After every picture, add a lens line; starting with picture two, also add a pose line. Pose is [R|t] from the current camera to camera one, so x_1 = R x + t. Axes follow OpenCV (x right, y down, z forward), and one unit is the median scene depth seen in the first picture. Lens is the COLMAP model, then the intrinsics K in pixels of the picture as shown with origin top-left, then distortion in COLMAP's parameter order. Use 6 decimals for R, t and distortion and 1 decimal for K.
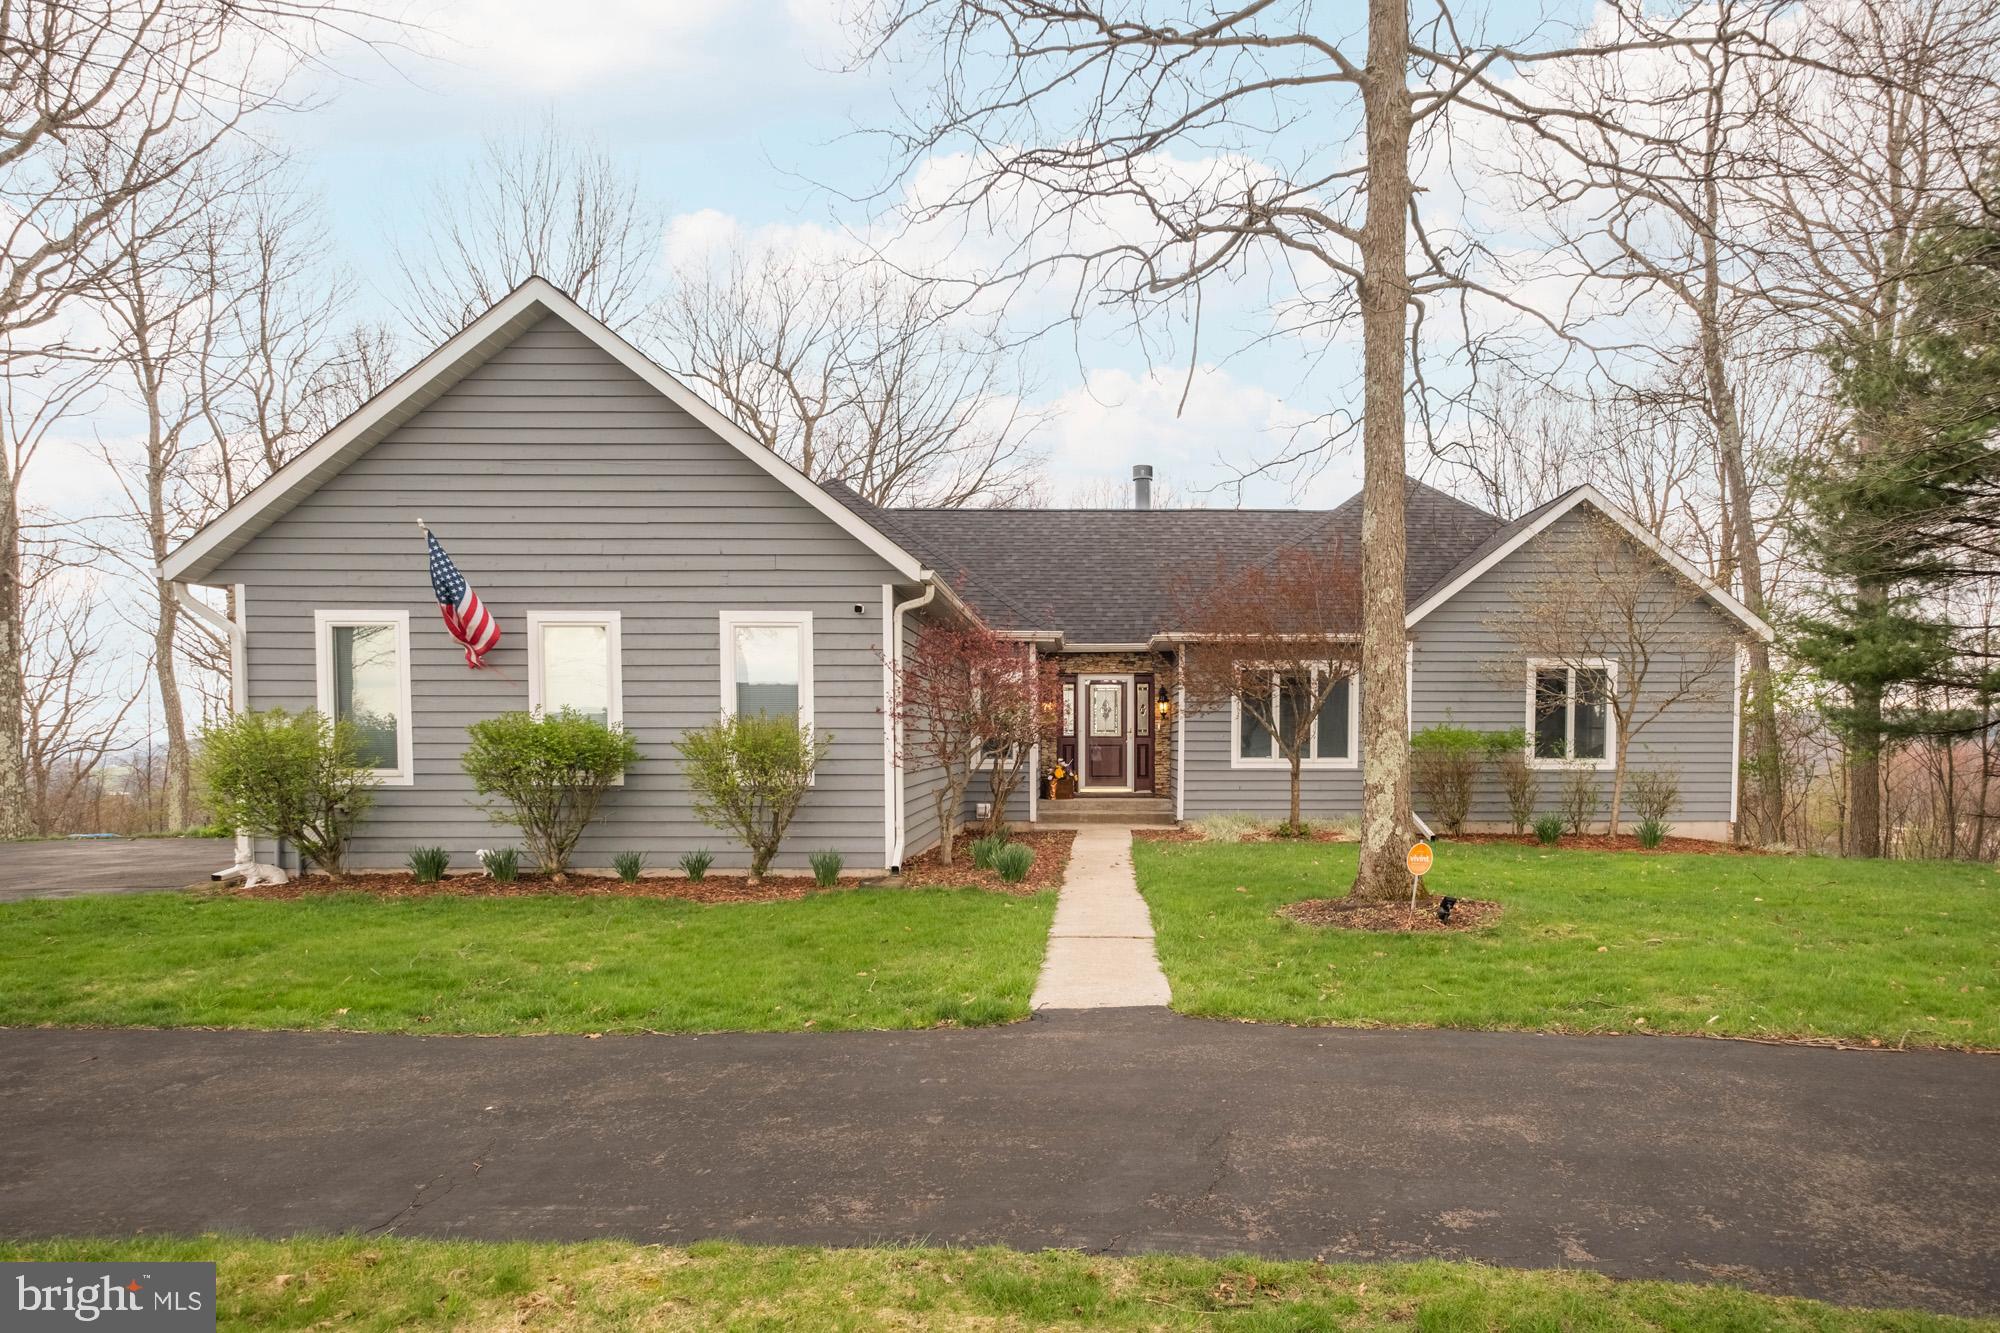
lens RADIAL K [[1260.3, 0, 1000.0], [0, 1260.3, 666.5], [0, 0, 1]] dist [0.098846, 0.000275]
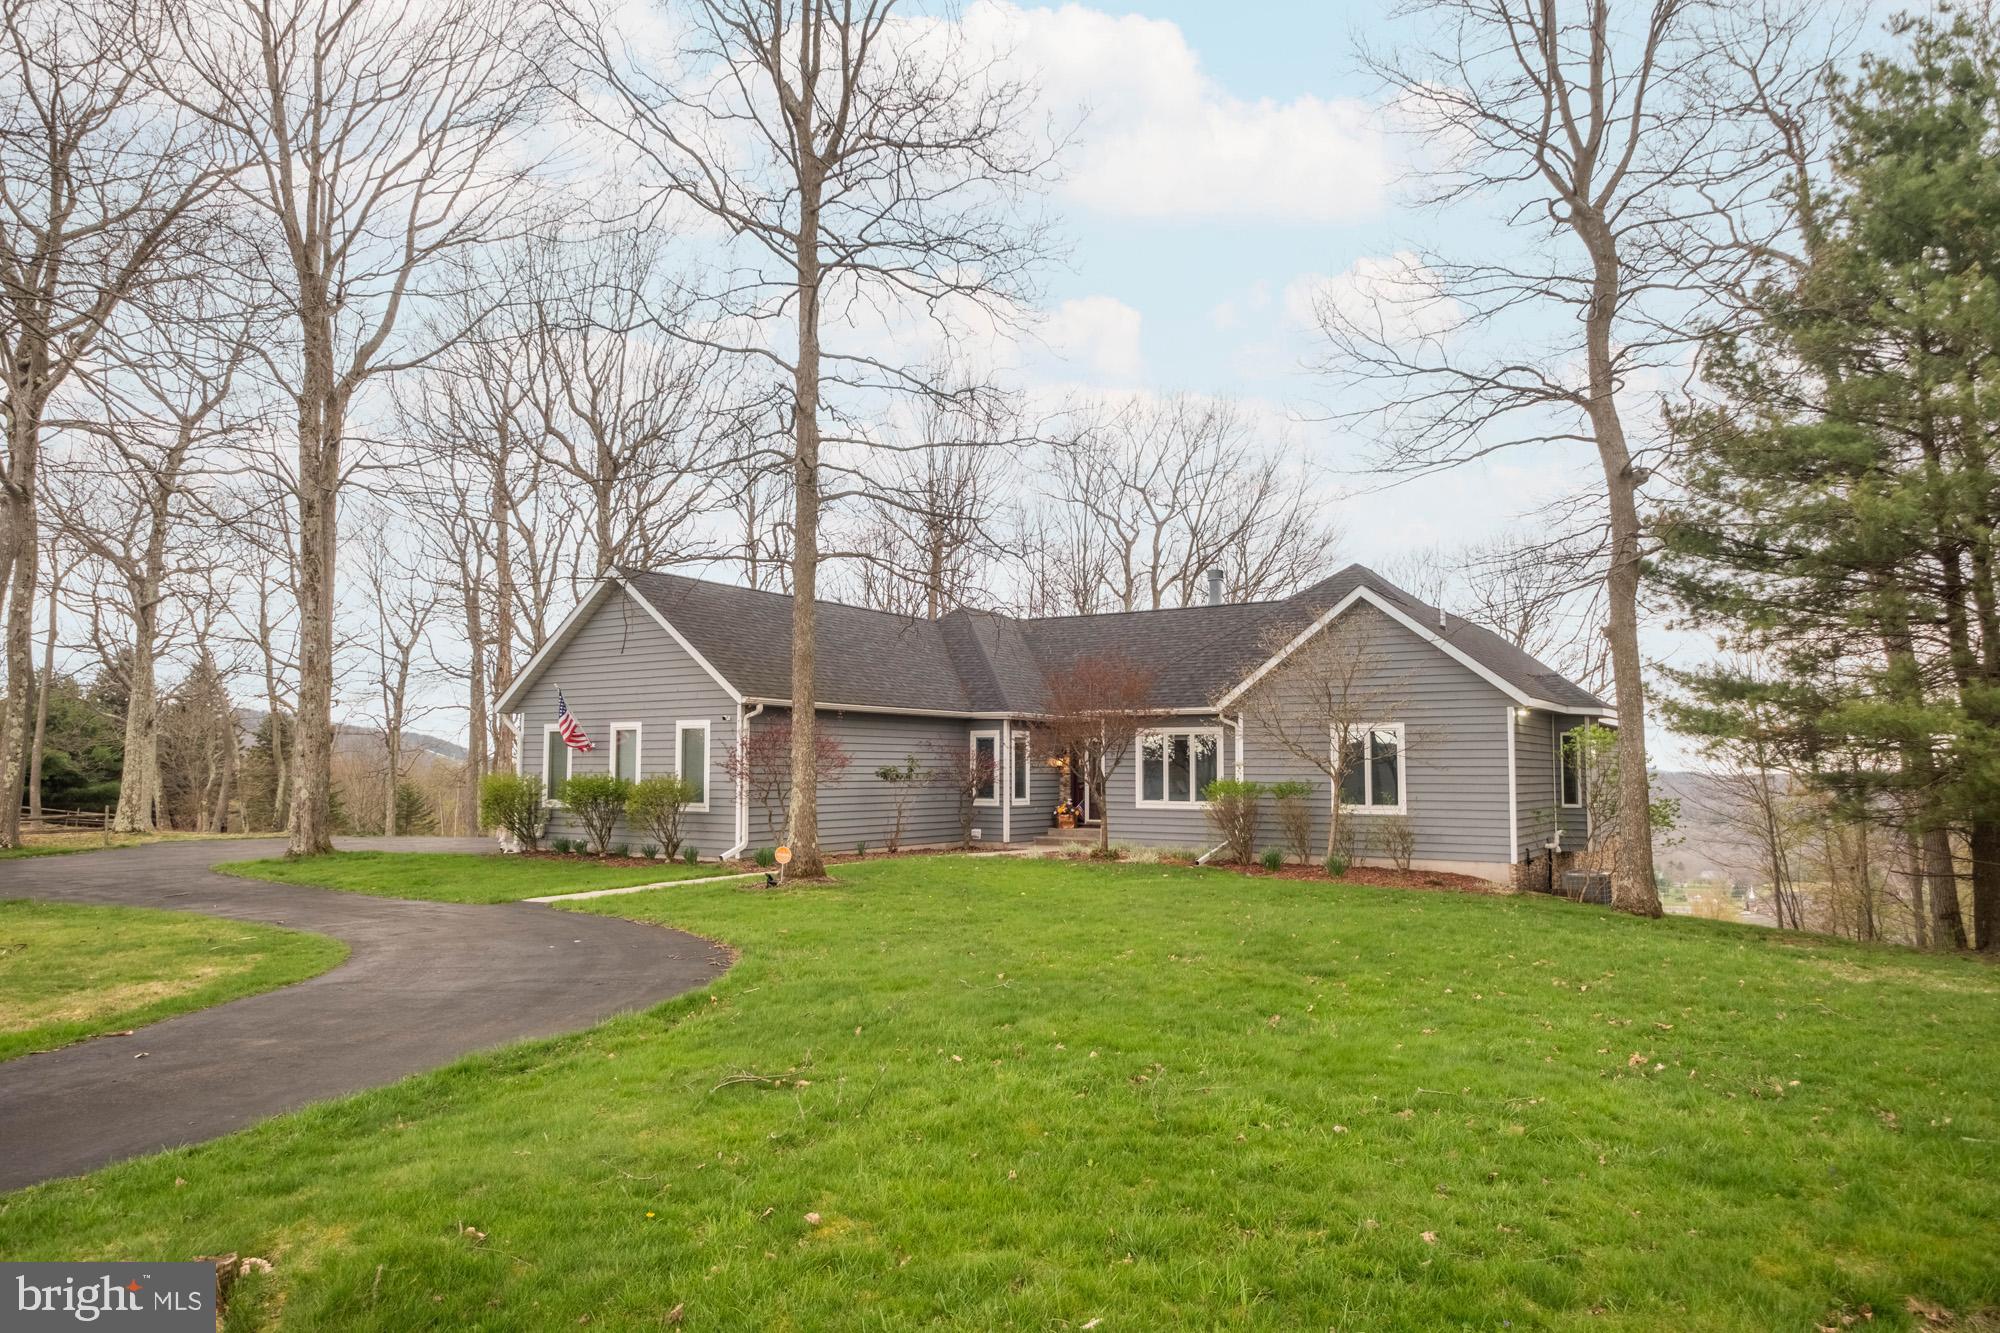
lens RADIAL K [[1260.3, 0, 1000.0], [0, 1260.3, 666.5], [0, 0, 1]] dist [0.098846, 0.000275]
pose [[0.824690, -0.048448, -0.563506, 0.845443], [0.026823, 0.998554, -0.046596, -0.012296], [0.564949, 0.023313, 0.824796, -0.192165]]
